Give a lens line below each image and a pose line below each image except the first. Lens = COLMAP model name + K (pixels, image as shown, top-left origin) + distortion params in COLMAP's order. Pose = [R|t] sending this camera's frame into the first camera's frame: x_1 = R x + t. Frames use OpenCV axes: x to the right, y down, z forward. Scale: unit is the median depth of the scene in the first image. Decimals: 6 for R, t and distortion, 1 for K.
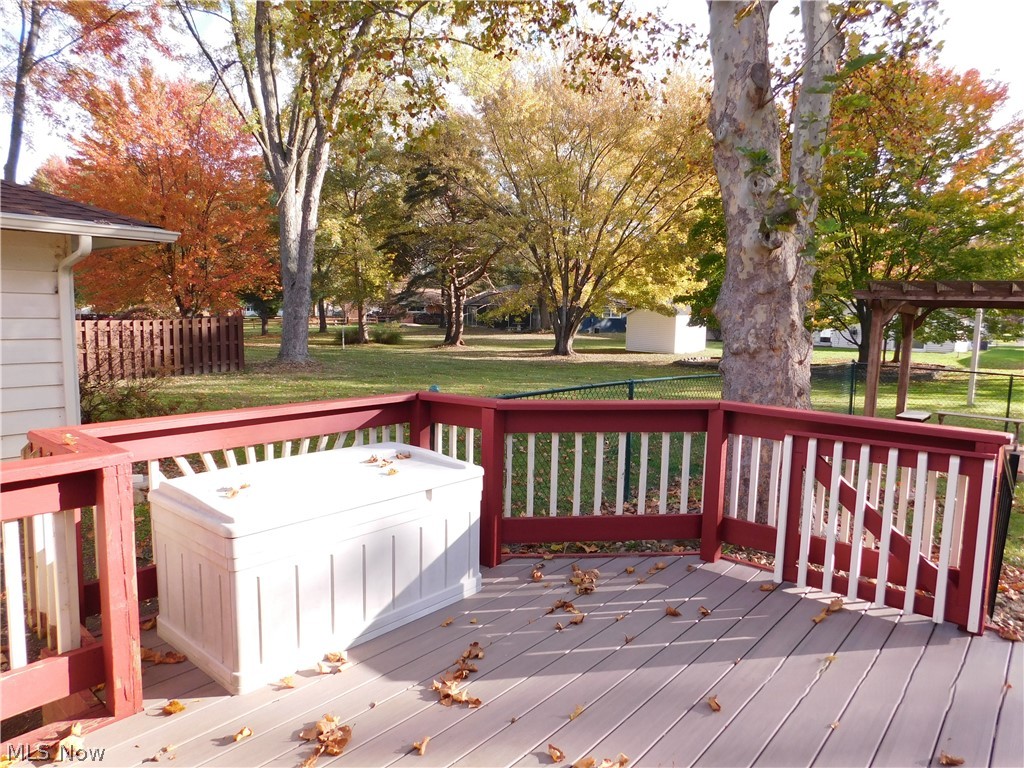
lens RADIAL K [[674.4, 0, 514.8], [0, 674.4, 384.2], [0, 0, 1]] dist [-0.072401, 0.054824]
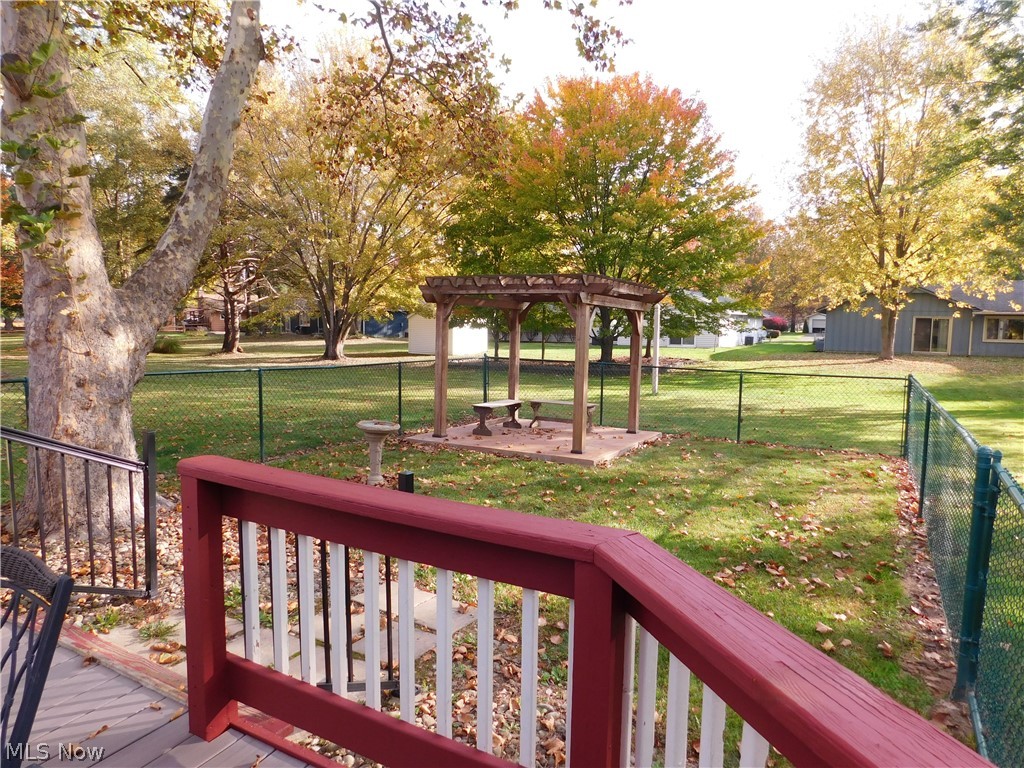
lens RADIAL K [[671.2, 0, 514.9], [0, 671.2, 395.5], [0, 0, 1]] dist [-0.082487, 0.061775]
pose [[0.977538, -0.038373, 0.207236, 0.448641], [0.036367, 0.999248, 0.013484, 0.021900], [-0.207597, -0.005645, 0.978198, -0.061829]]
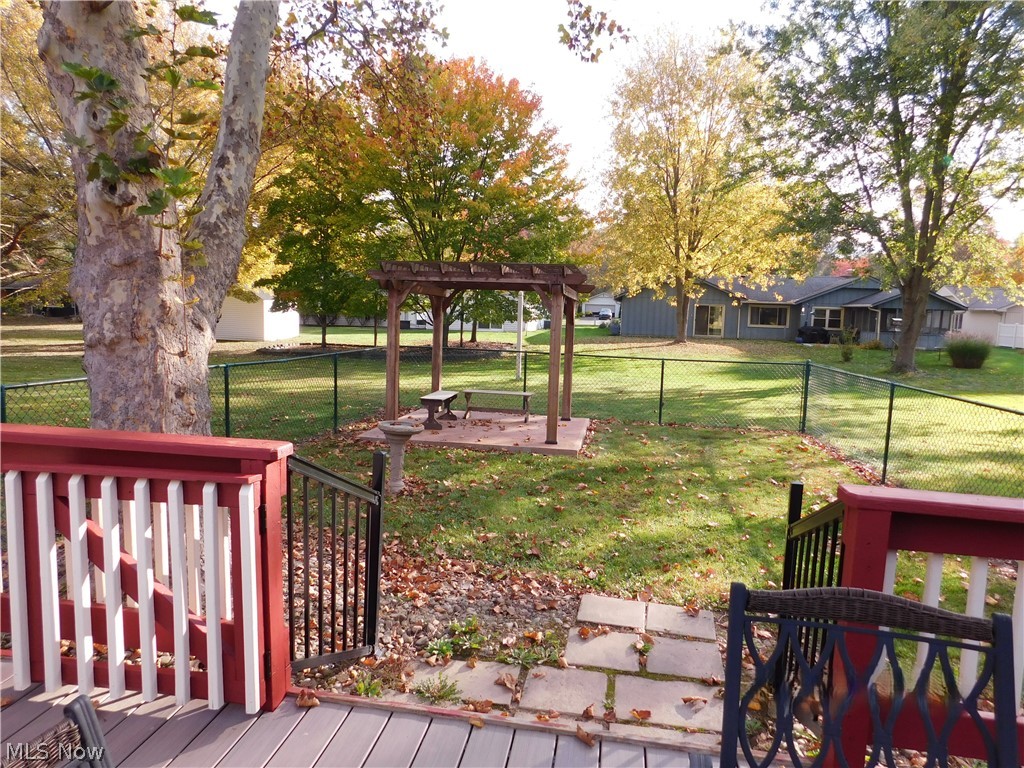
lens RADIAL K [[674.6, 0, 513.8], [0, 674.6, 386.9], [0, 0, 1]] dist [-0.074700, 0.059579]
pose [[0.854252, -0.065233, 0.515750, 0.186041], [0.051817, 0.997840, 0.040382, -0.002750], [-0.517270, -0.007771, 0.855787, 0.065398]]
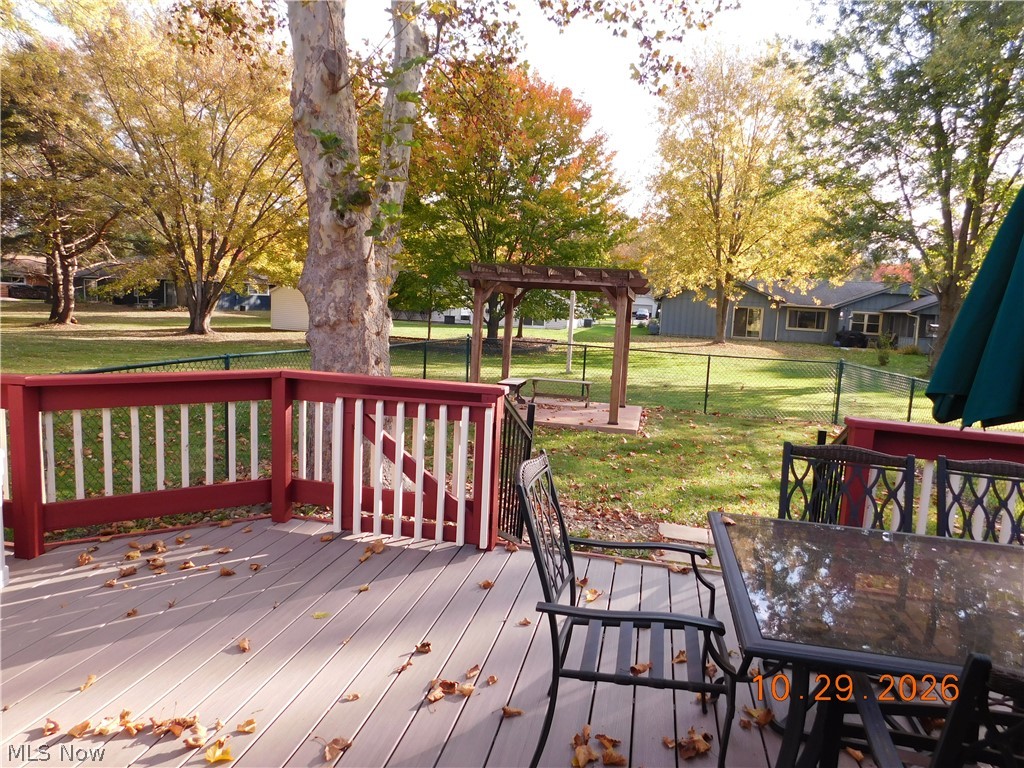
lens RADIAL K [[674.4, 0, 514.8], [0, 674.4, 384.2], [0, 0, 1]] dist [-0.072401, 0.054824]
pose [[0.878641, -0.041578, 0.475669, 0.051488], [0.026459, 0.998911, 0.038440, 0.007175], [-0.476749, -0.021190, 0.878784, -0.039821]]
